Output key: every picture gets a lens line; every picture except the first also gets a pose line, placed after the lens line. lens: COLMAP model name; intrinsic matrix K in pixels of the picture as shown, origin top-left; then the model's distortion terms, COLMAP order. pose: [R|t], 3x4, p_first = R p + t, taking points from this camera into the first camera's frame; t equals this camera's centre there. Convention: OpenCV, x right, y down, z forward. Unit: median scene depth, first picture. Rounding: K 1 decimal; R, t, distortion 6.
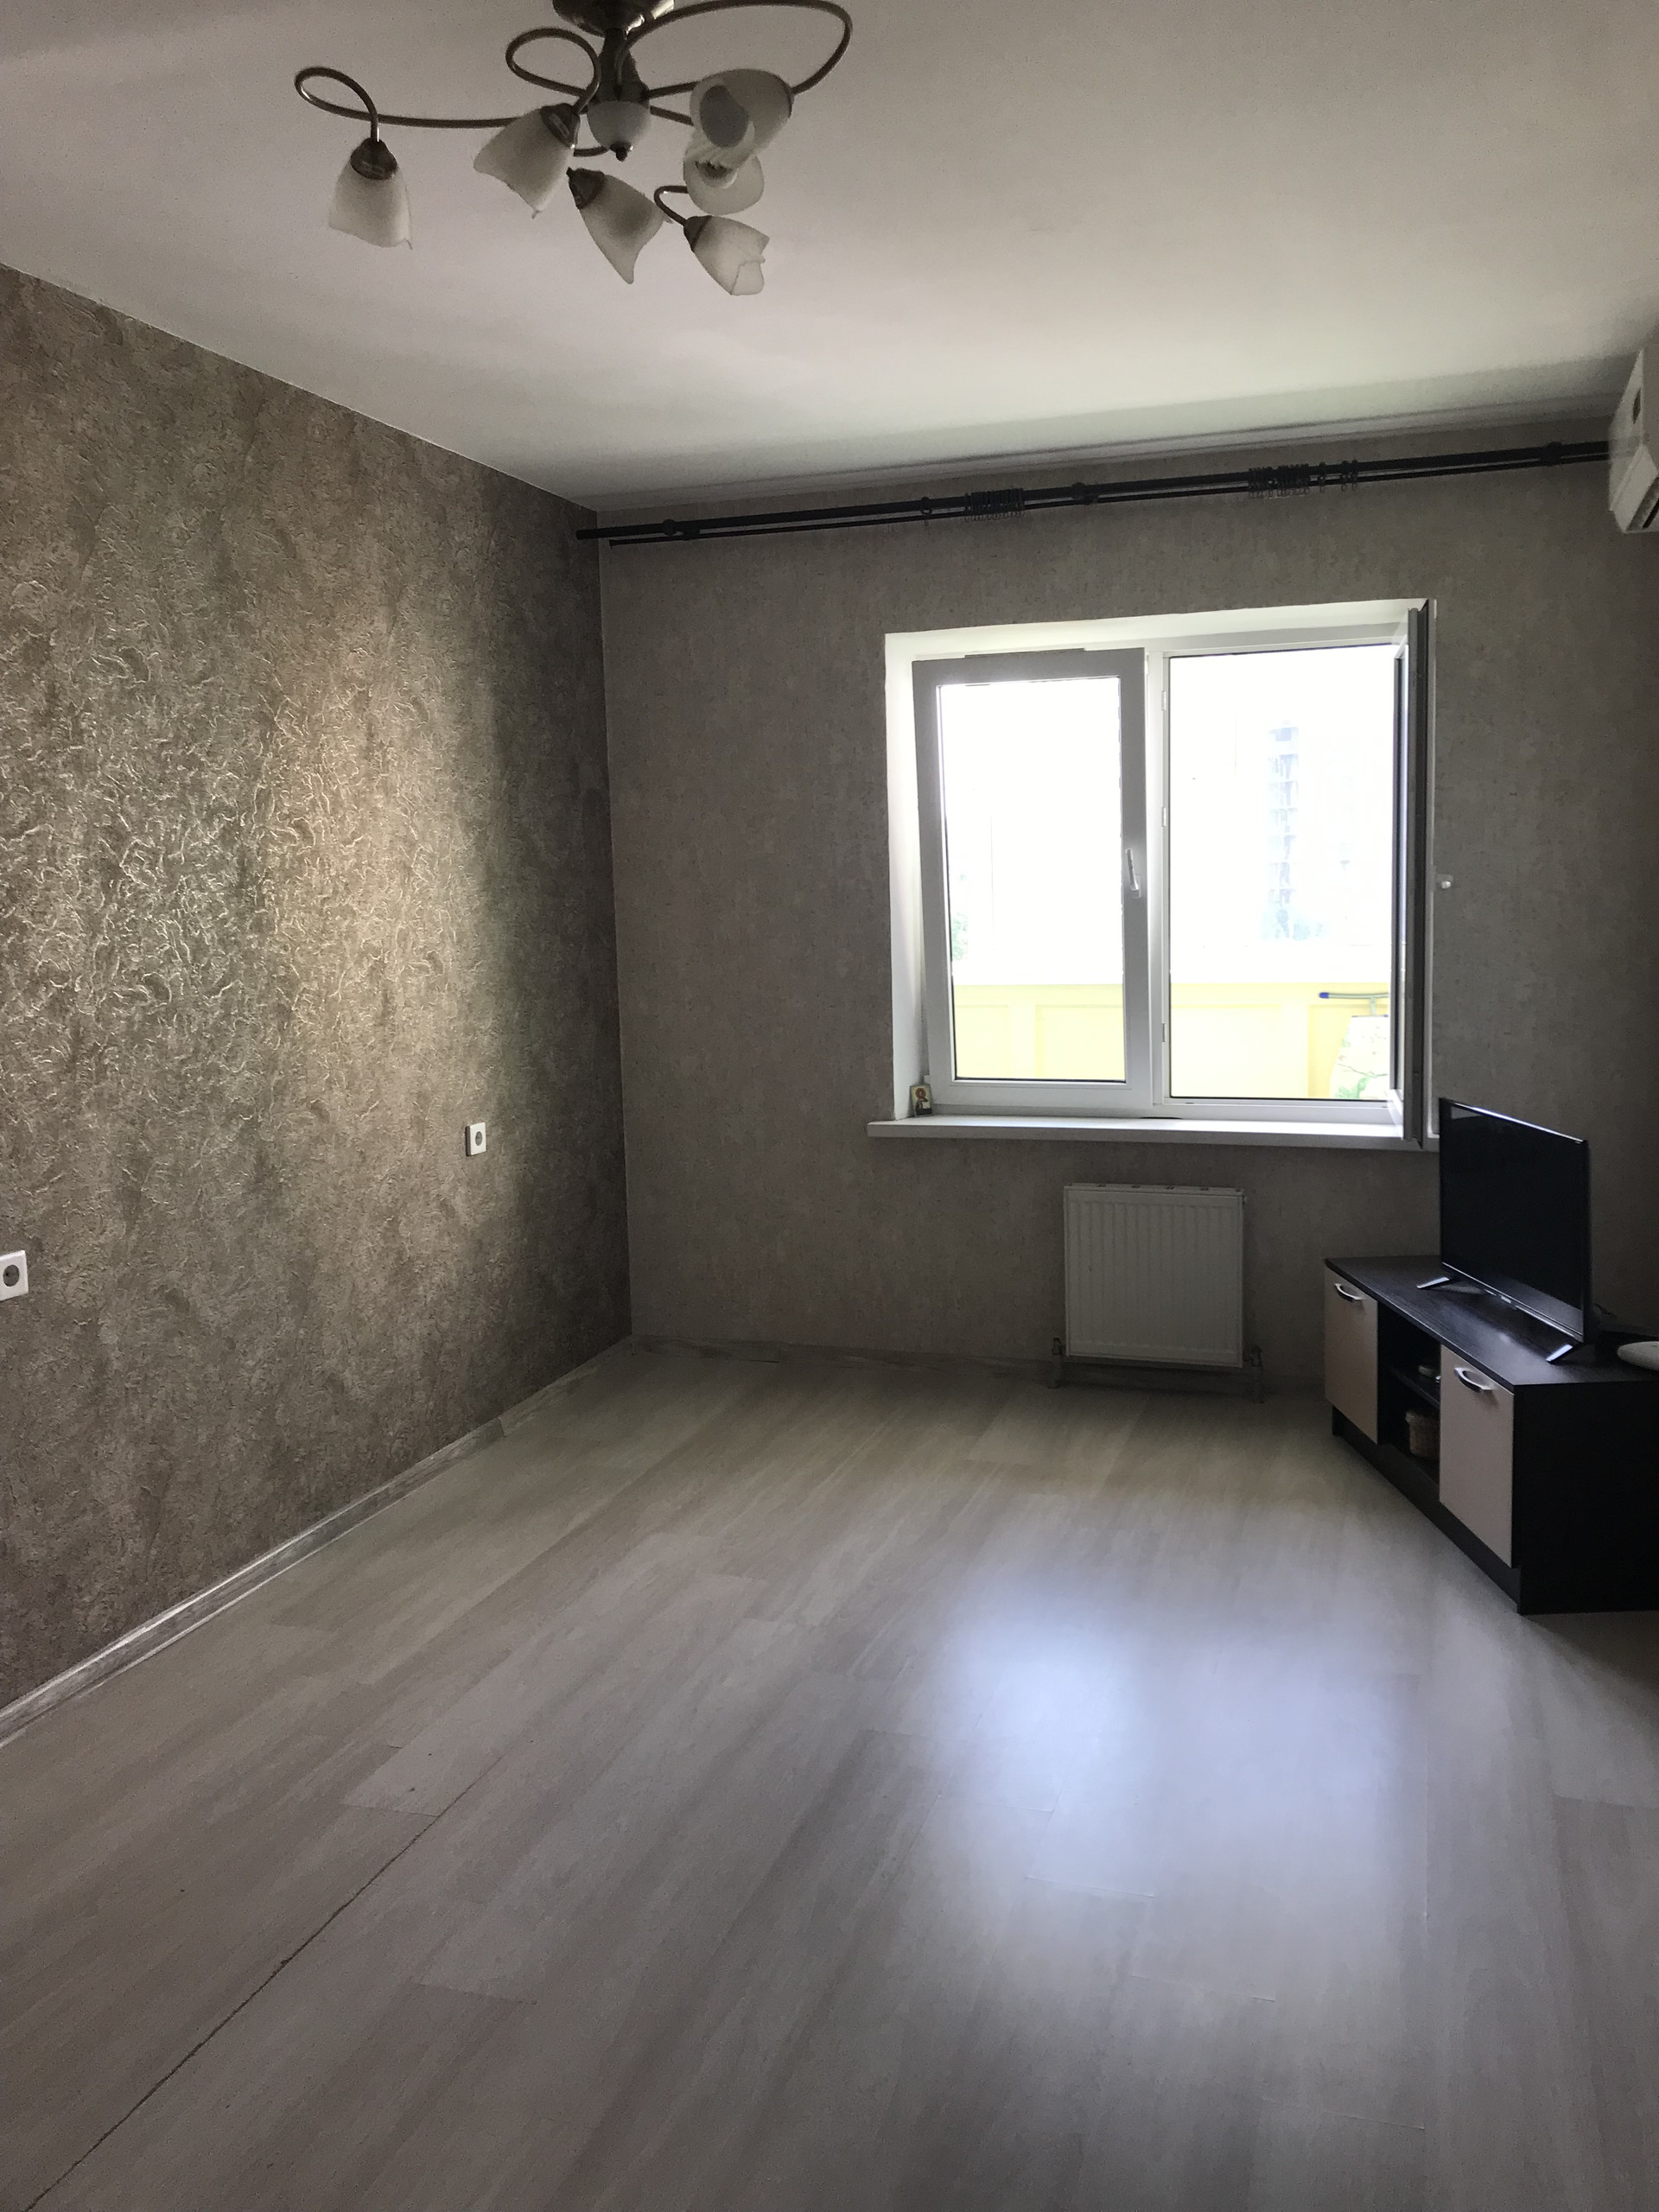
lens RADIAL K [[1830.1, 0, 823.9], [0, 1830.1, 1108.4], [0, 0, 1]] dist [0.002792, 0.002398]
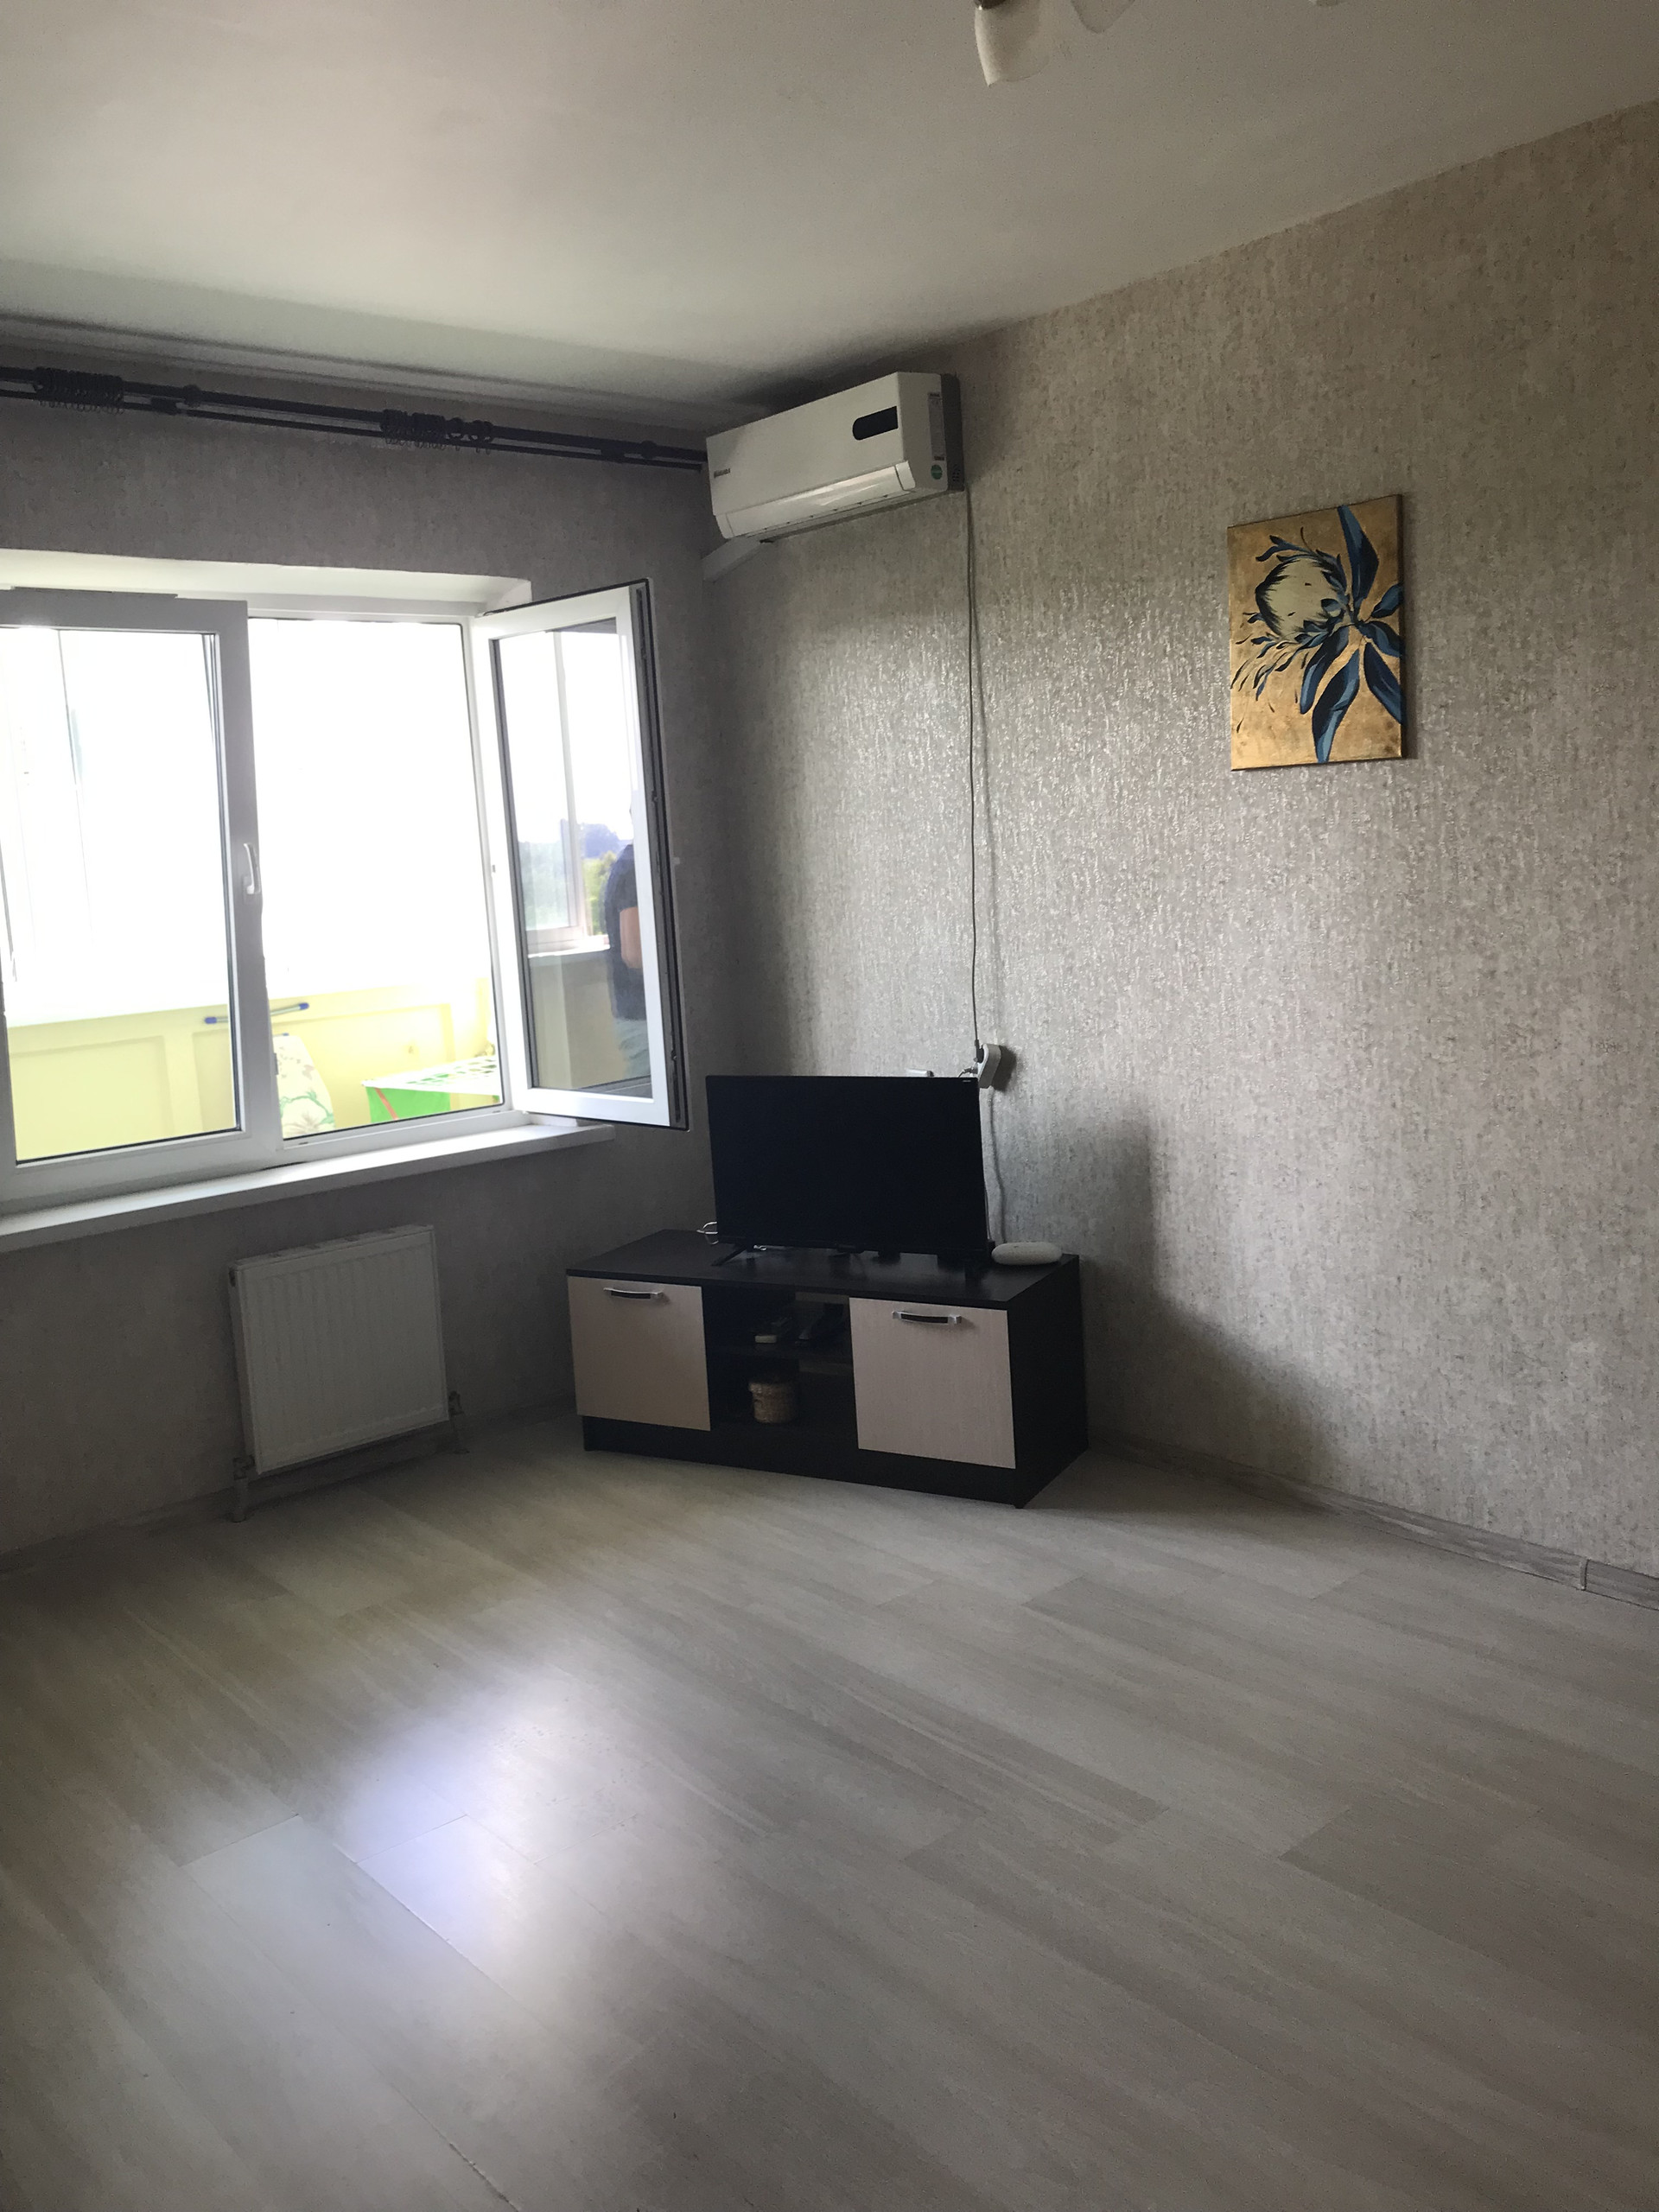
lens RADIAL K [[1830.1, 0, 829.7], [0, 1830.1, 1104.9], [0, 0, 1]] dist [0.002792, 0.002398]
pose [[0.492538, -0.131792, 0.860254, -0.434420], [0.158435, 0.985528, 0.060272, -0.034919], [-0.855748, 0.106608, 0.506290, 0.376316]]
